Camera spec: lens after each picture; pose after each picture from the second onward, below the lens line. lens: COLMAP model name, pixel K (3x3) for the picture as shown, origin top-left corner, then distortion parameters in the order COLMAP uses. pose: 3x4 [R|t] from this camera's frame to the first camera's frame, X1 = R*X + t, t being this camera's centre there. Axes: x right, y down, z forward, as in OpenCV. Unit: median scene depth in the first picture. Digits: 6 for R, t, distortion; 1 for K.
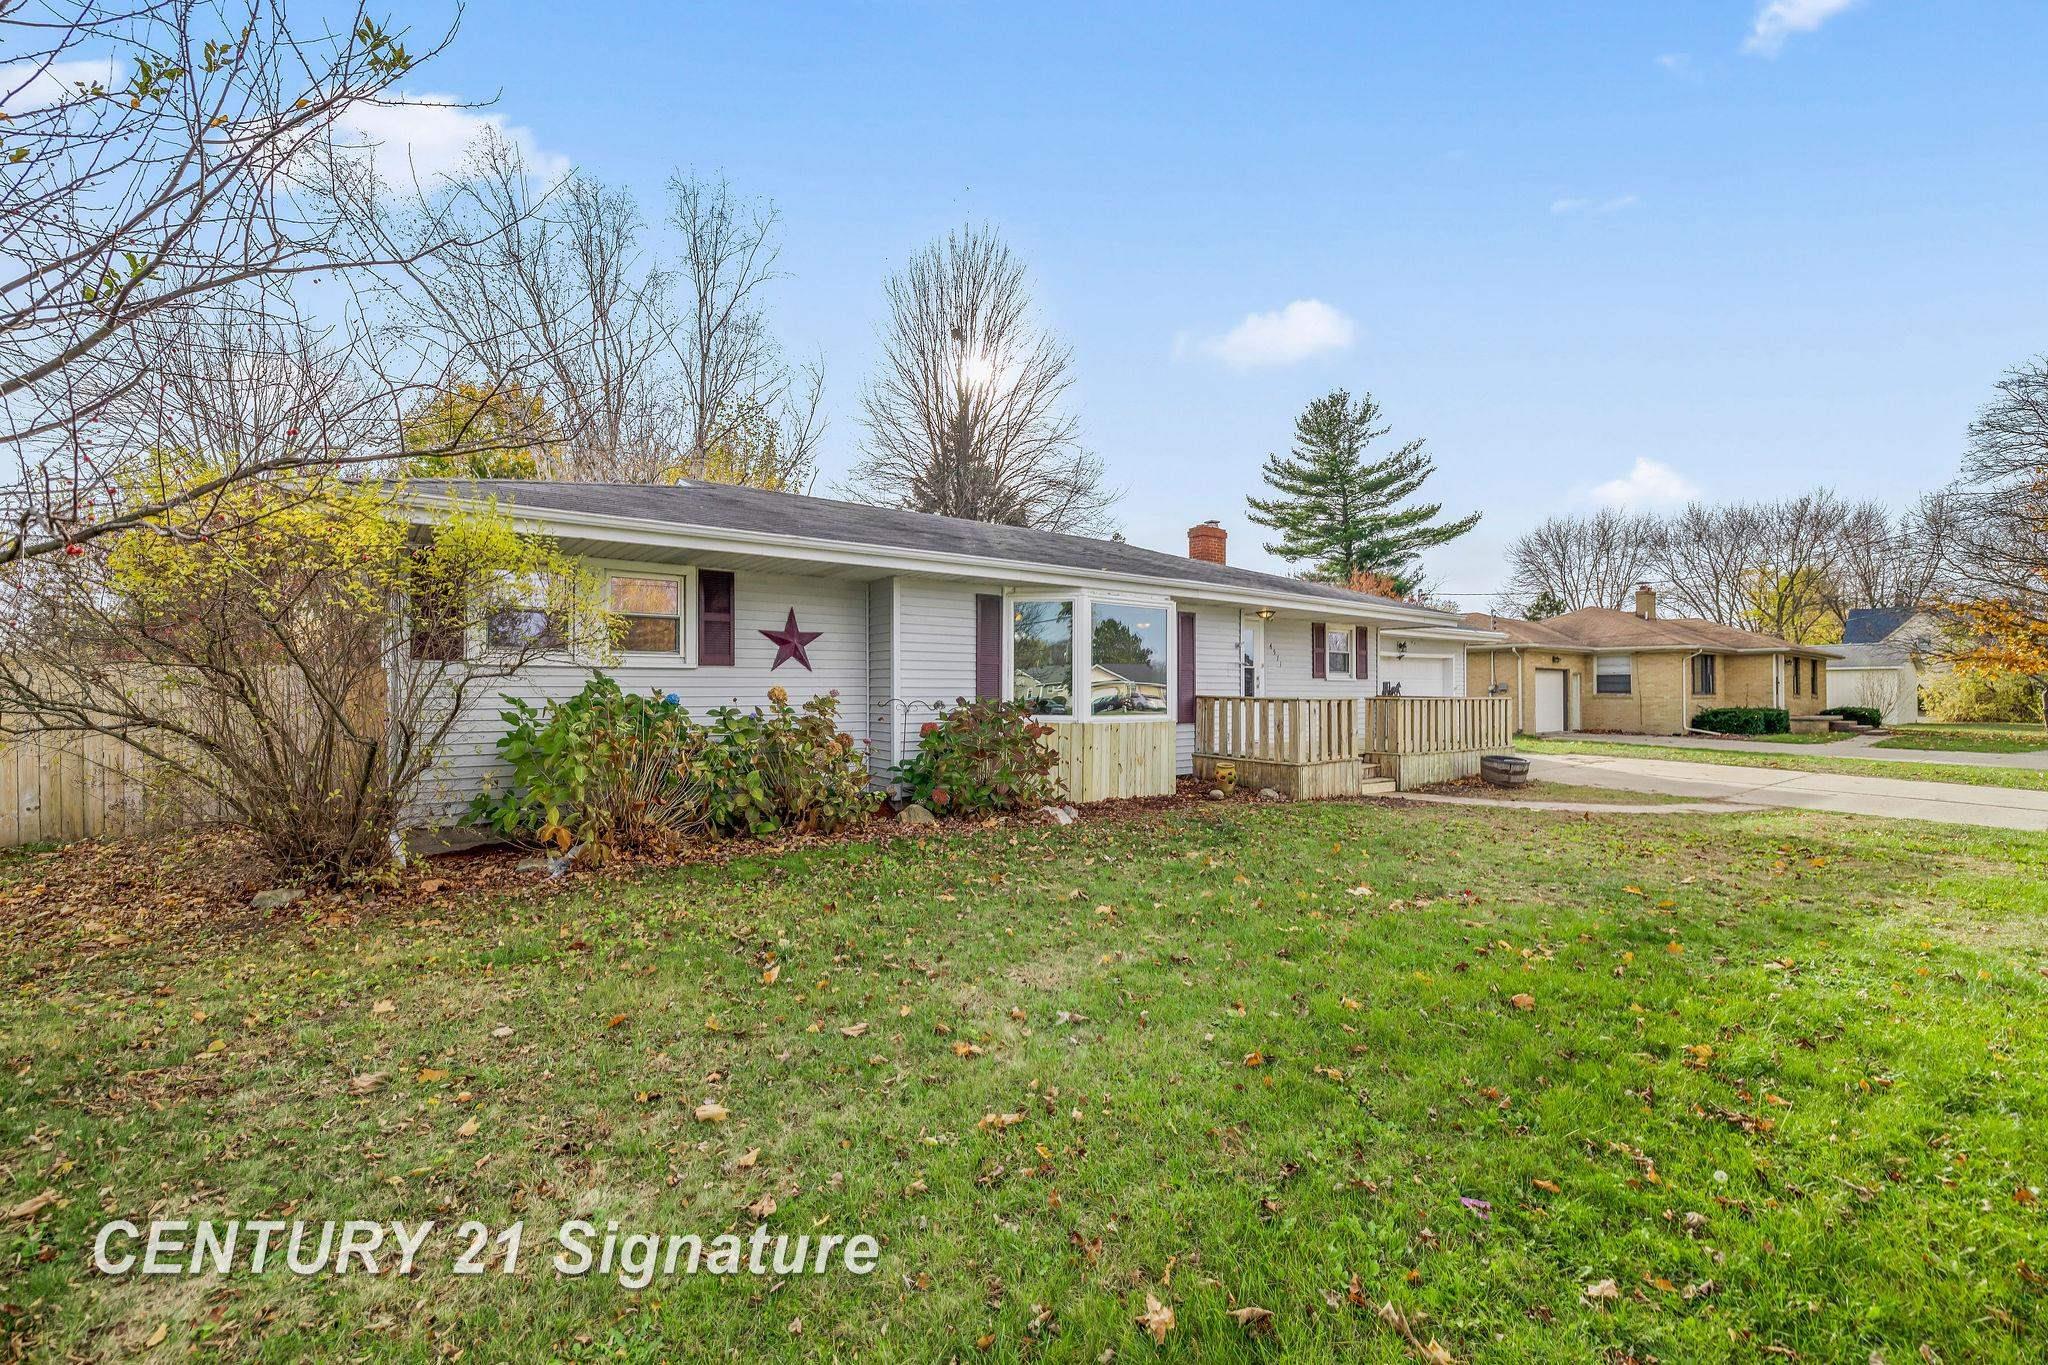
lens RADIAL K [[867.5, 0, 1032.6], [0, 867.5, 695.9], [0, 0, 1]] dist [0.000933, -0.000285]
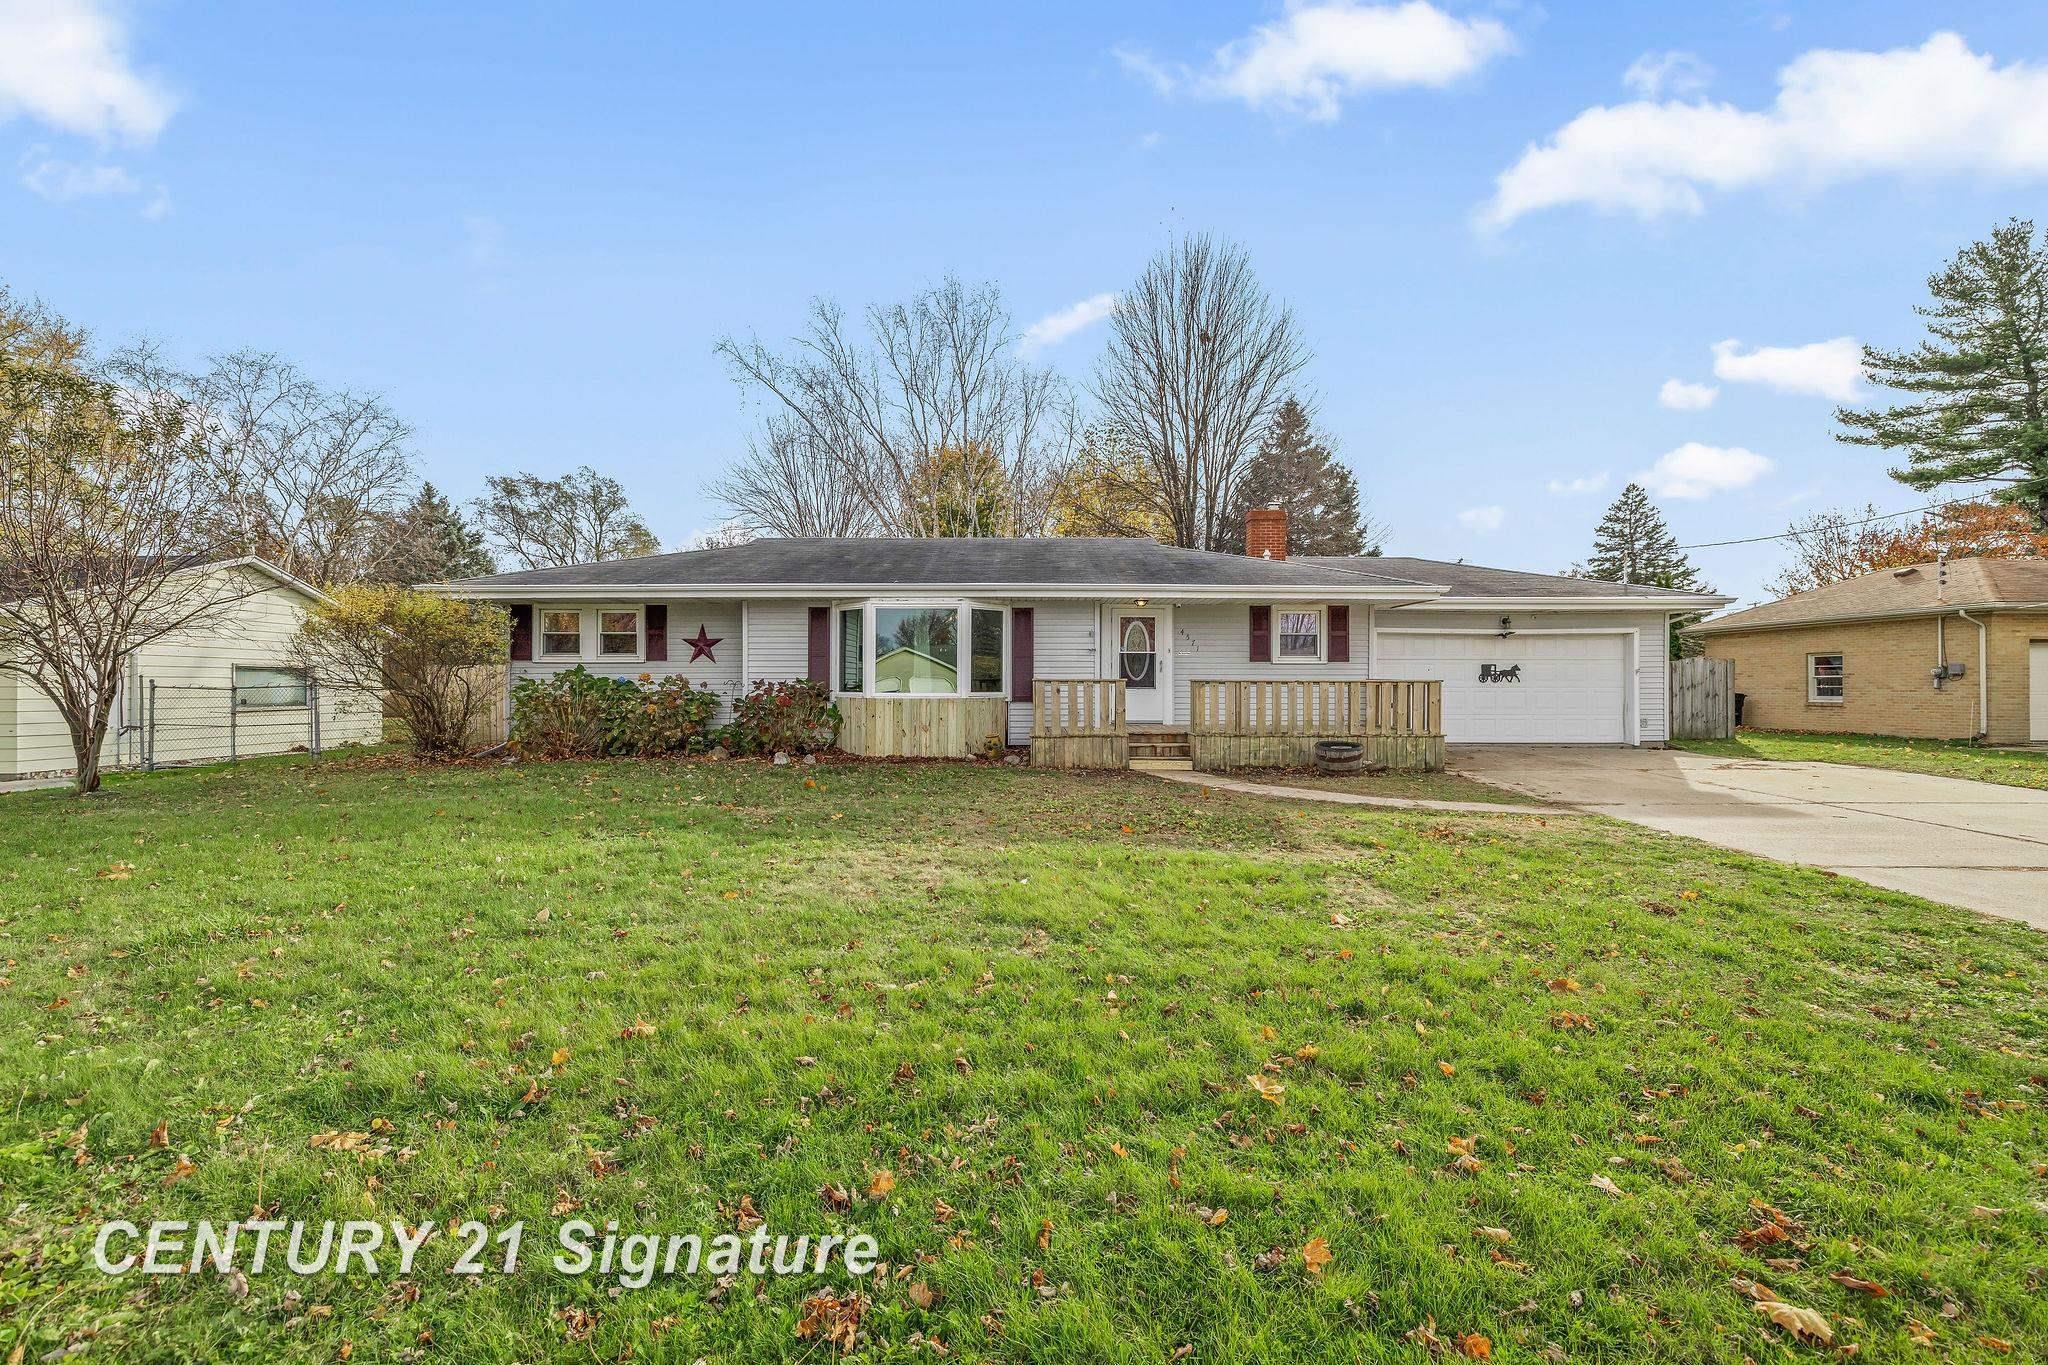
lens RADIAL K [[867.5, 0, 1023.4], [0, 867.5, 680.6], [0, 0, 1]] dist [0.000933, -0.000285]
pose [[0.763801, -0.003661, -0.645442, 0.925040], [-0.003438, 0.999947, -0.009739, 0.014503], [0.645443, 0.009658, 0.763747, 0.097428]]
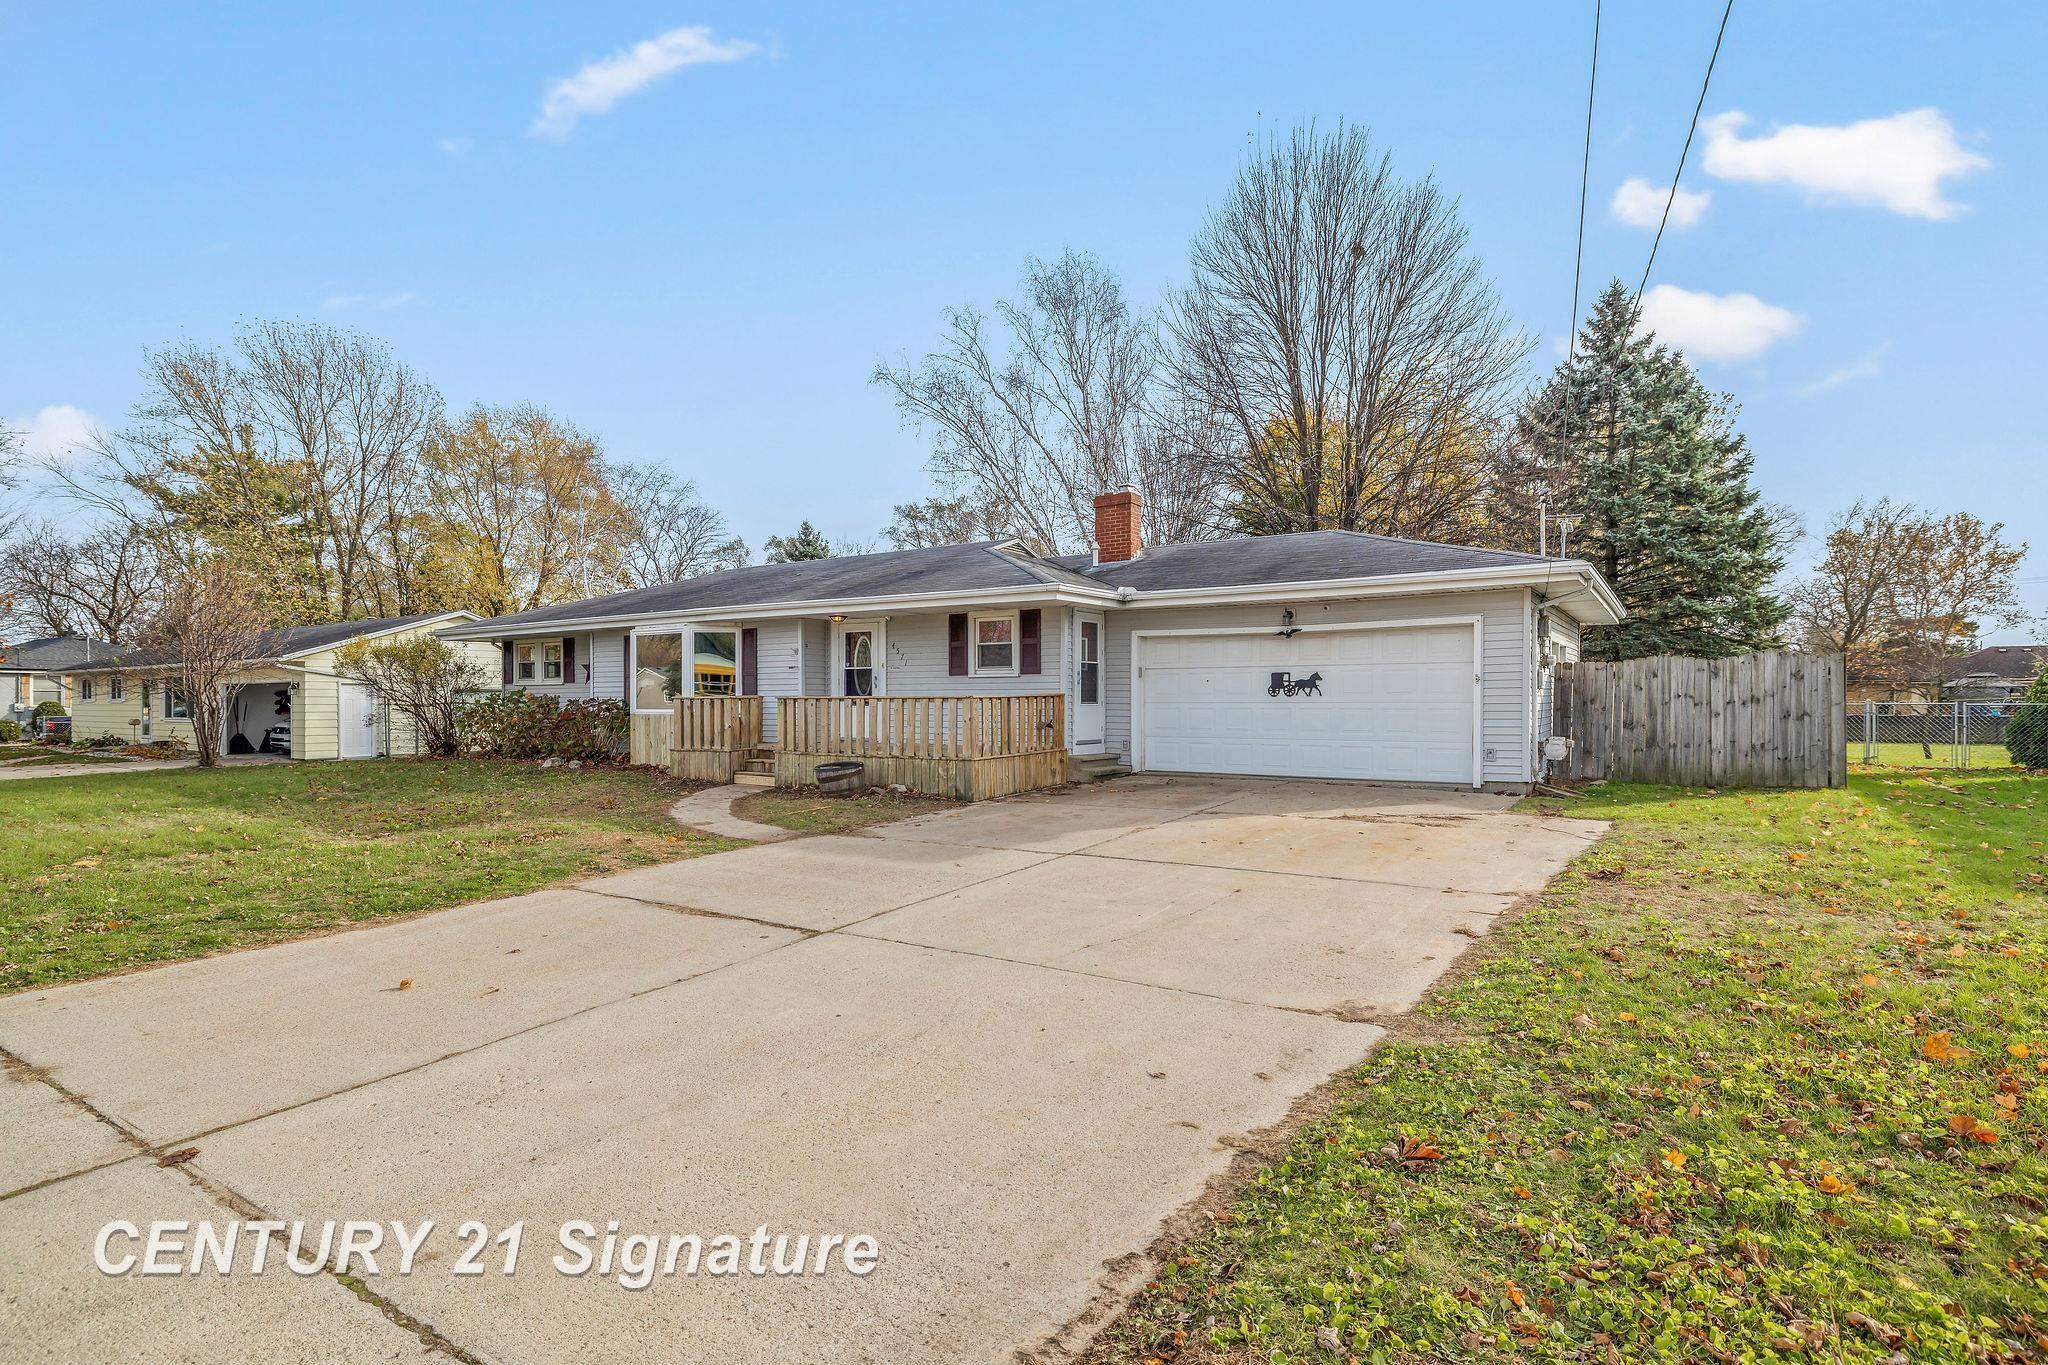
lens RADIAL K [[982.6, 0, 1024.3], [0, 982.6, 685.8], [0, 0, 1]] dist [-0.002845, -0.000278]
pose [[0.300775, -0.015575, -0.953568, 1.602192], [-0.001910, 0.999855, -0.016934, 0.009775], [0.953693, 0.006915, 0.300702, 0.928525]]
